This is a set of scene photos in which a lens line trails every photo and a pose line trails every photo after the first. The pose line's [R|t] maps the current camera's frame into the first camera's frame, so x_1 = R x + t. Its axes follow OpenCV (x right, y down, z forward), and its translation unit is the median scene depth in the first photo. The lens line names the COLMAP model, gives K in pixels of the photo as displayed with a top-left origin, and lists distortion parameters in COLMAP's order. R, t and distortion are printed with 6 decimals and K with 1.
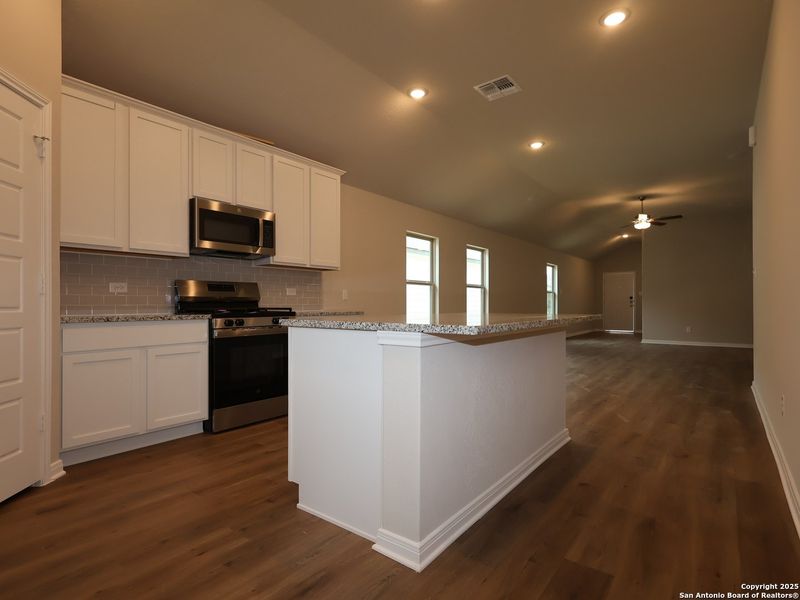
lens RADIAL K [[417.9, 0, 396.7], [0, 417.9, 301.3], [0, 0, 1]] dist [-0.001188, 0.000994]
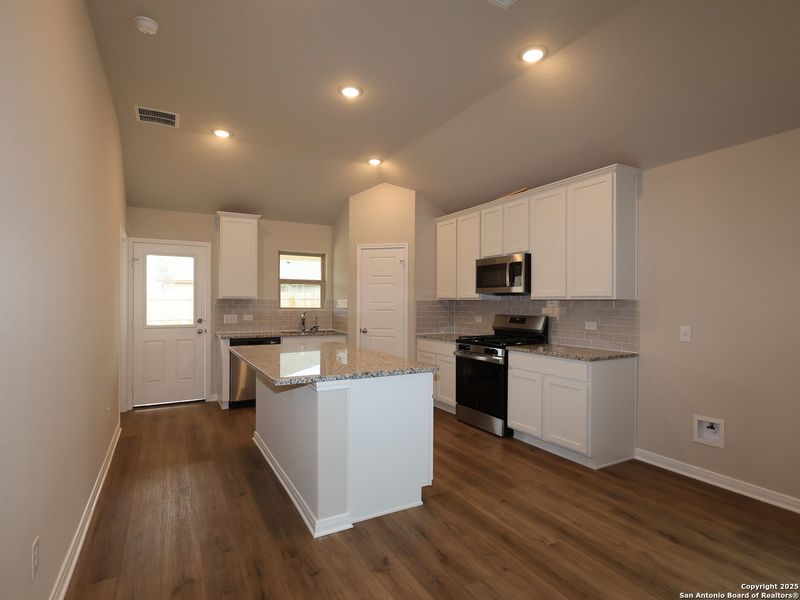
lens RADIAL K [[417.9, 0, 396.7], [0, 417.9, 303.5], [0, 0, 1]] dist [-0.001188, 0.000994]
pose [[-0.393605, 0.004008, -0.919271, 1.010232], [-0.000083, 0.999990, 0.004395, -0.104026], [0.919279, 0.001806, -0.393601, 1.367777]]
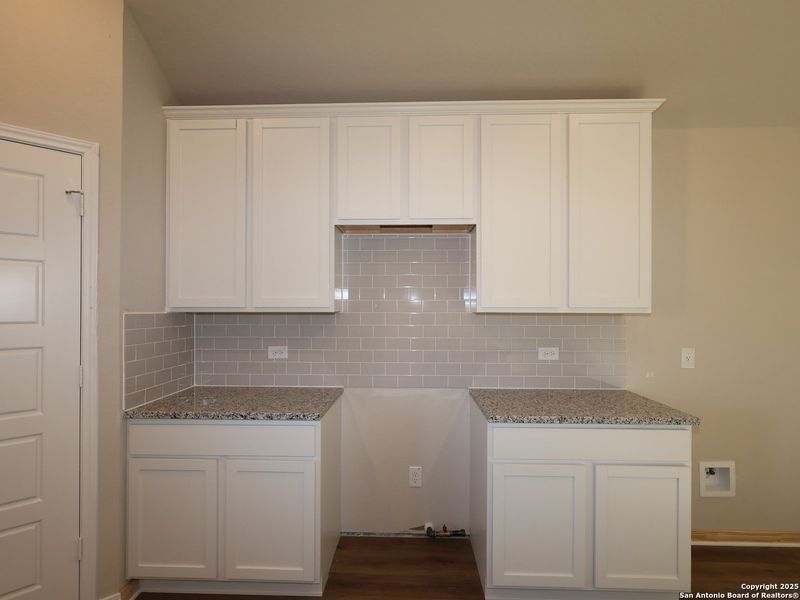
lens RADIAL K [[417.9, 0, 400.8], [0, 417.9, 301.4], [0, 0, 1]] dist [-0.001188, 0.000994]
pose [[0.591383, -0.011261, -0.806312, 0.110822], [0.000485, 0.999907, -0.013609, -0.119657], [0.806391, 0.007658, 0.591334, 0.725393]]
